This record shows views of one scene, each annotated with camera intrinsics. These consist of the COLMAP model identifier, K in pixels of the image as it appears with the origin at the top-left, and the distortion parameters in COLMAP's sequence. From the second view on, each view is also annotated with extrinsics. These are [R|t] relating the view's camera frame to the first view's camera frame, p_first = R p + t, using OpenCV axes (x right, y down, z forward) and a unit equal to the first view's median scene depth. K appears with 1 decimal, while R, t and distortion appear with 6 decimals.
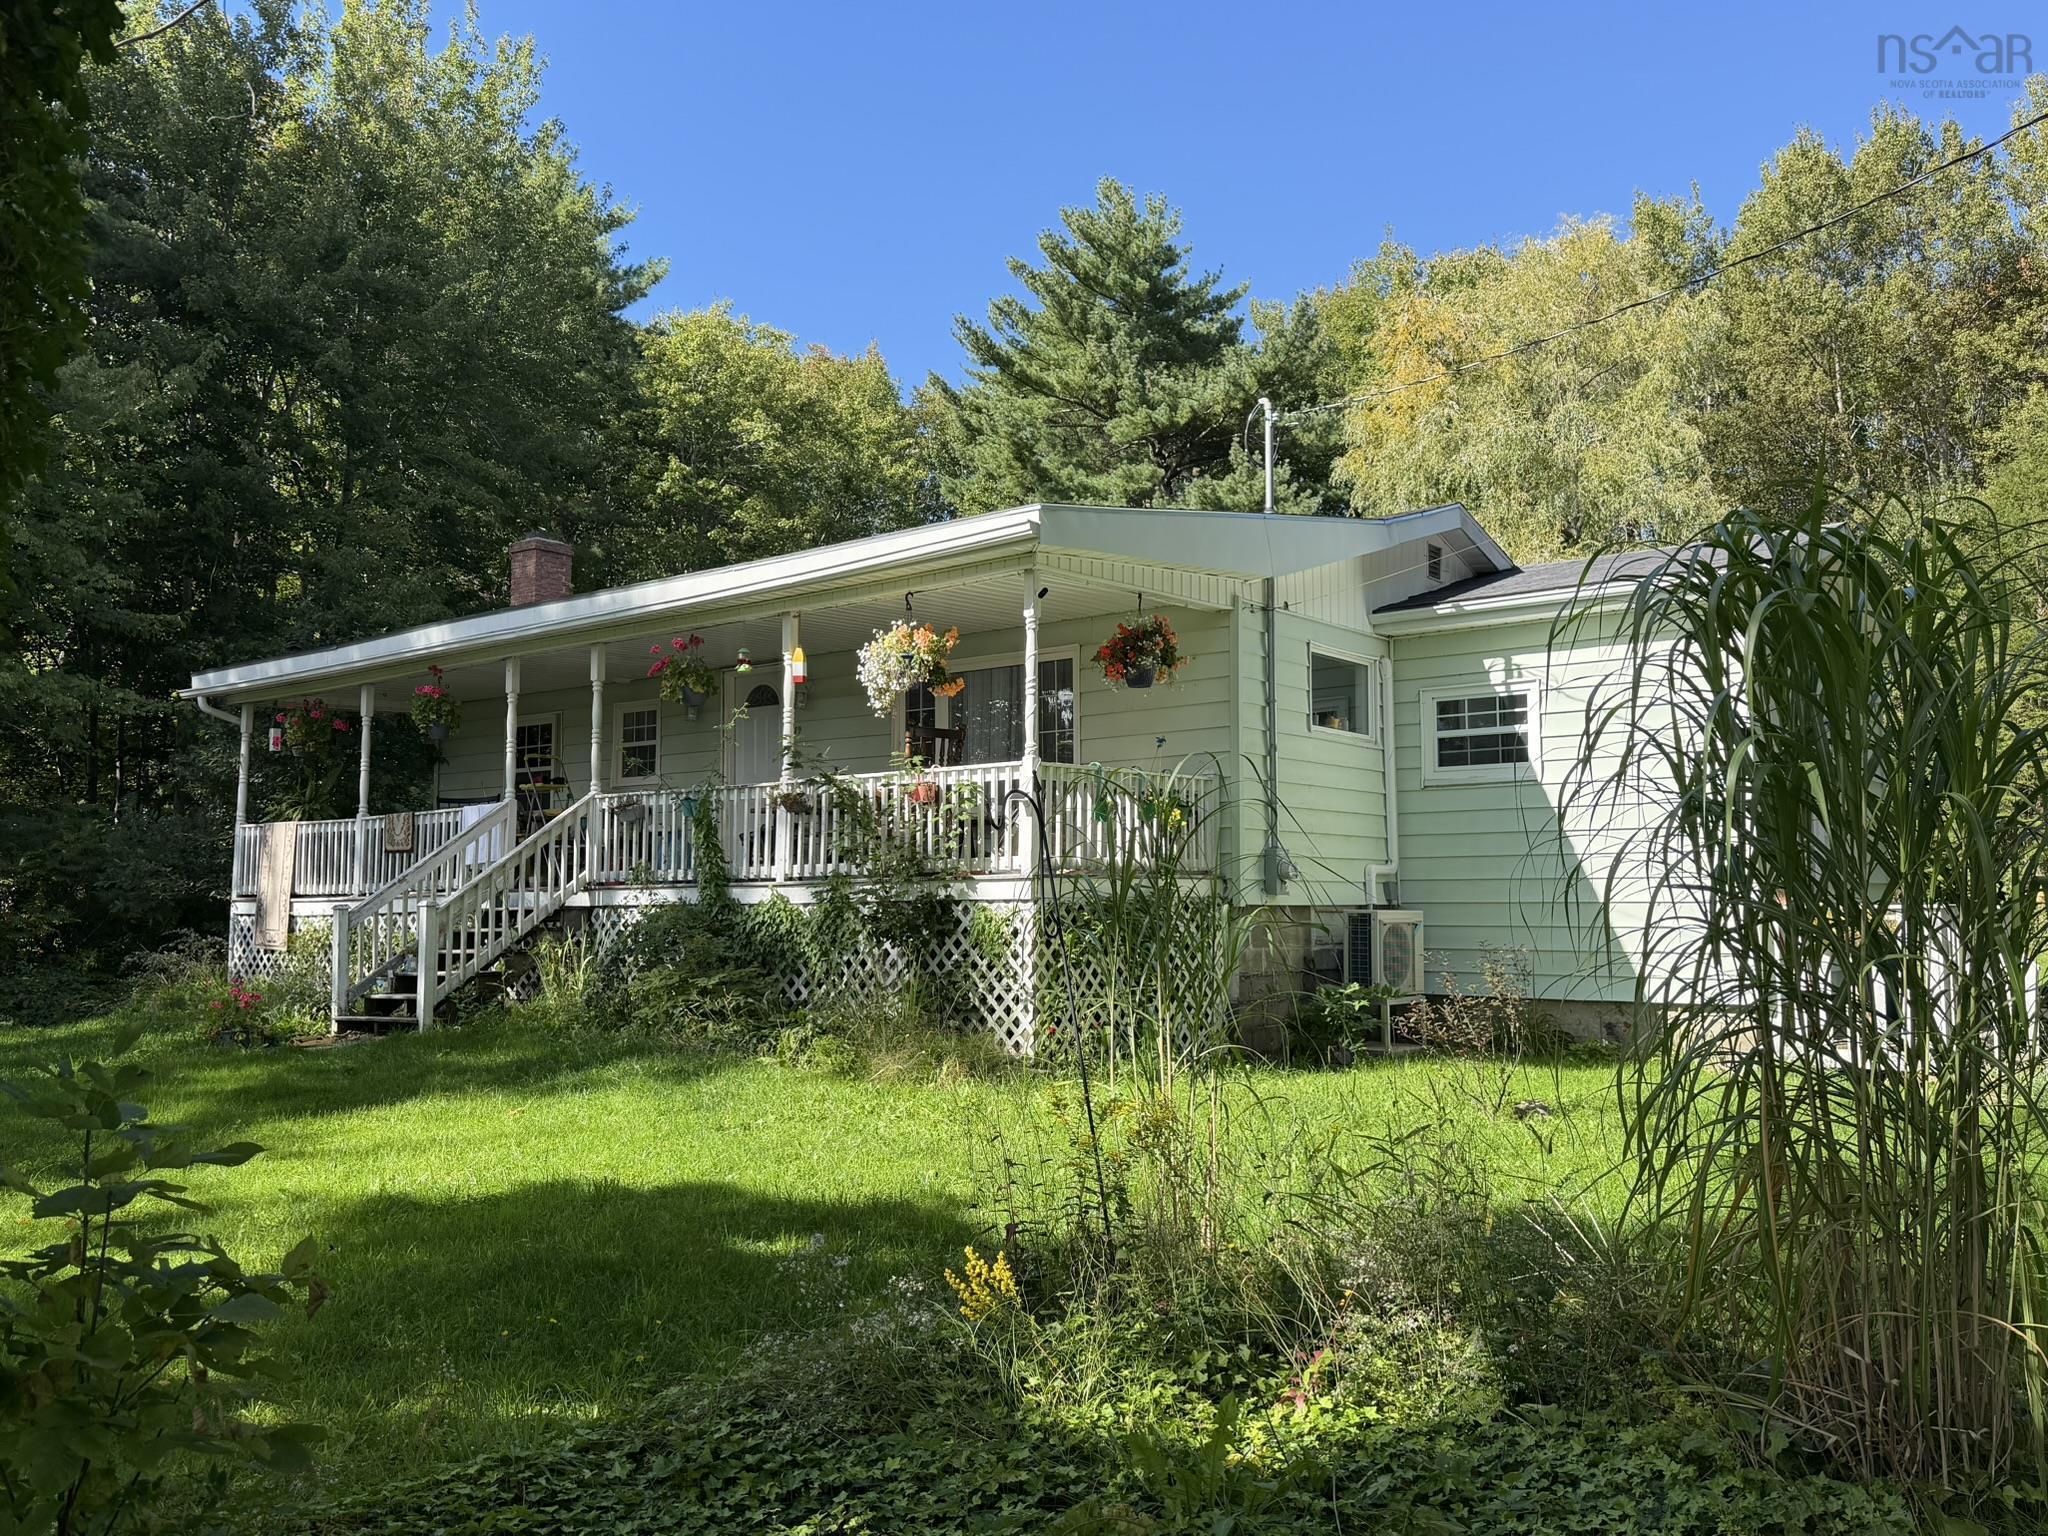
lens RADIAL K [[1681.9, 0, 1013.2], [0, 1681.9, 774.1], [0, 0, 1]] dist [0.054481, -0.046908]
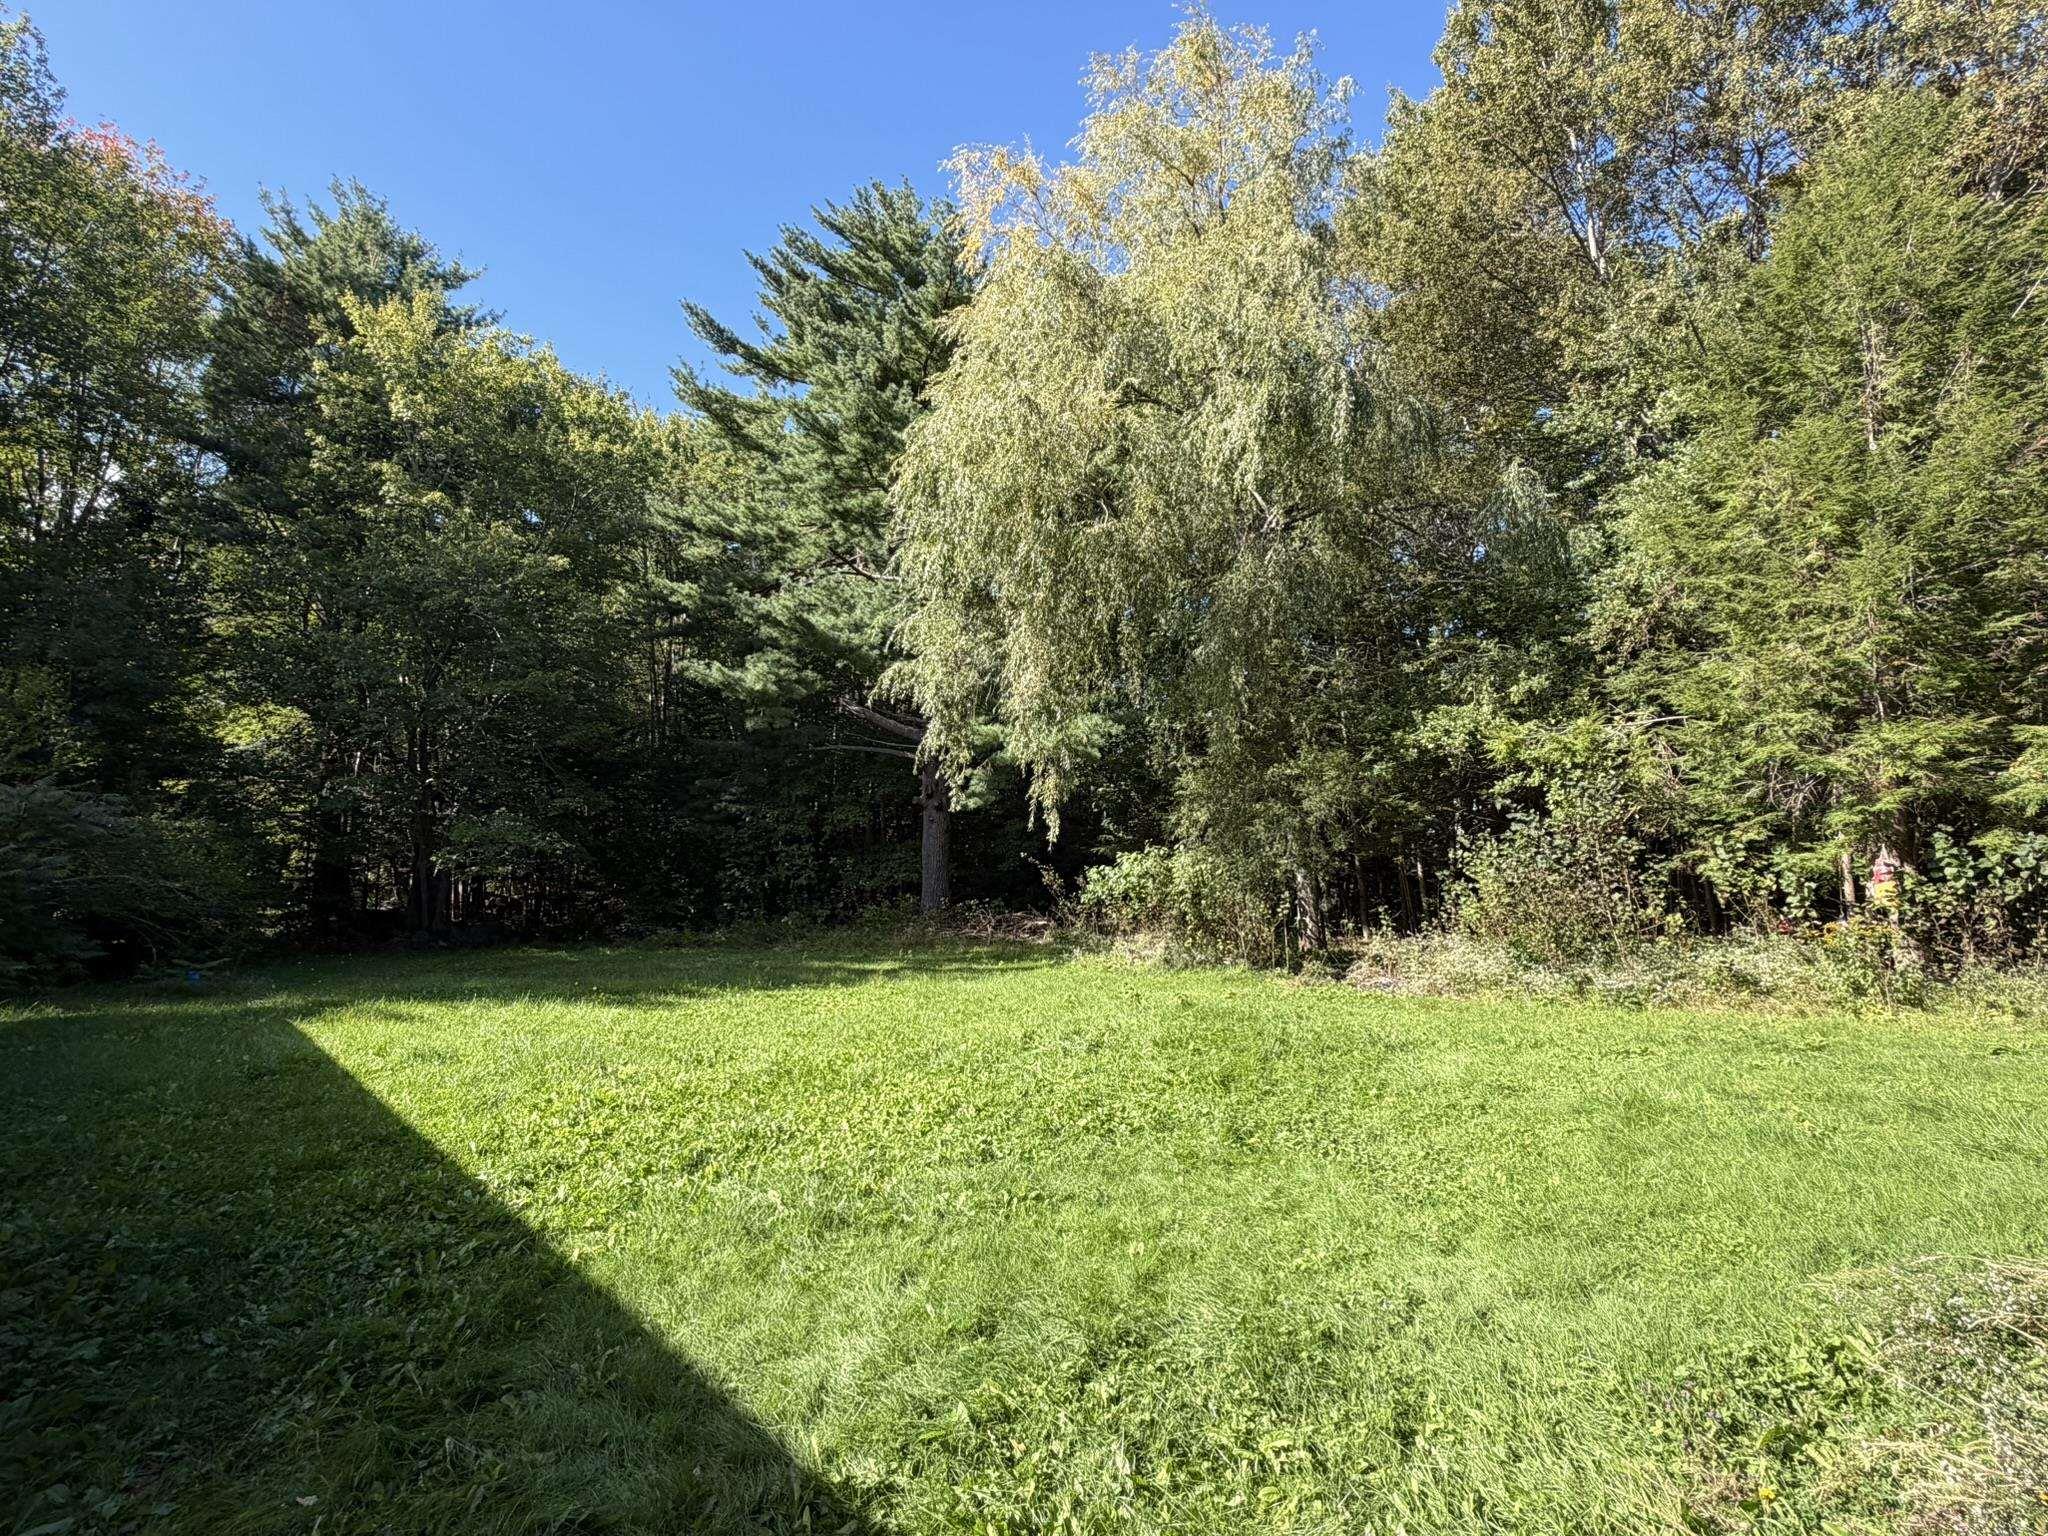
lens RADIAL K [[1048.9, 0, 1023.2], [0, 1048.9, 759.9], [0, 0, 1]] dist [0.004889, 0.000109]
pose [[0.977705, -0.016161, -0.209359, 0.718305], [0.008807, 0.999313, -0.036011, 0.066495], [0.209797, 0.033364, 0.977176, 1.068376]]
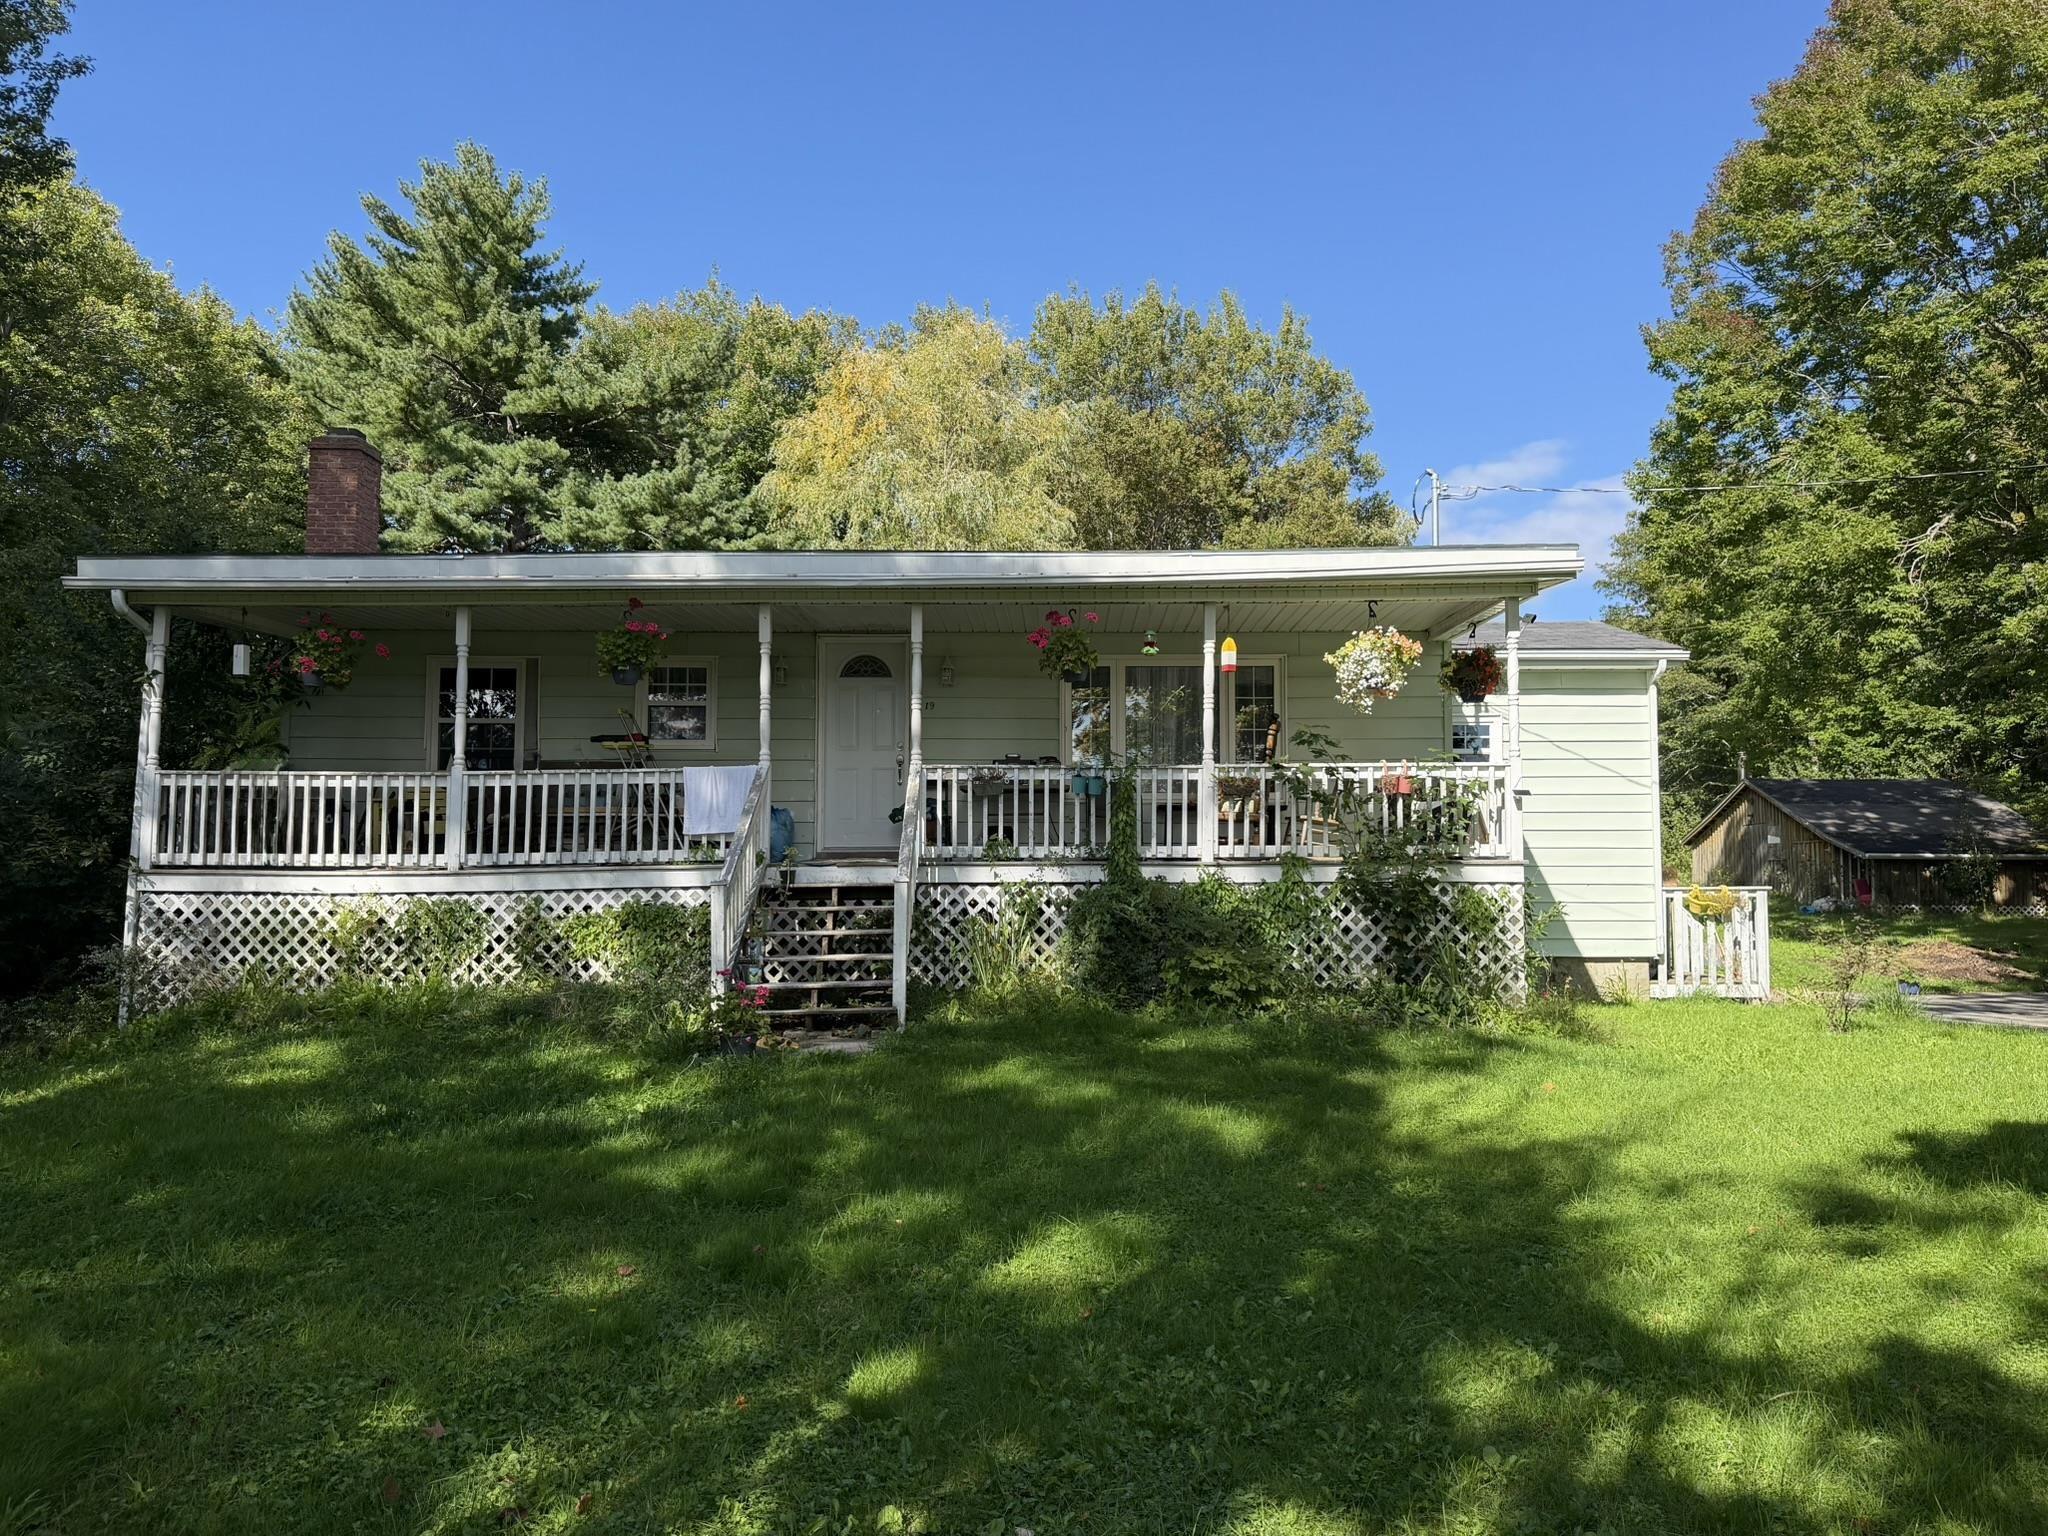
lens RADIAL K [[1514.9, 0, 1027.3], [0, 1514.9, 777.6], [0, 0, 1]] dist [0.019710, -0.002295]
pose [[0.784328, 0.049357, 0.618380, -0.593737], [-0.055524, 0.998414, -0.009266, 0.020065], [-0.617857, -0.027067, 0.785824, 0.251817]]
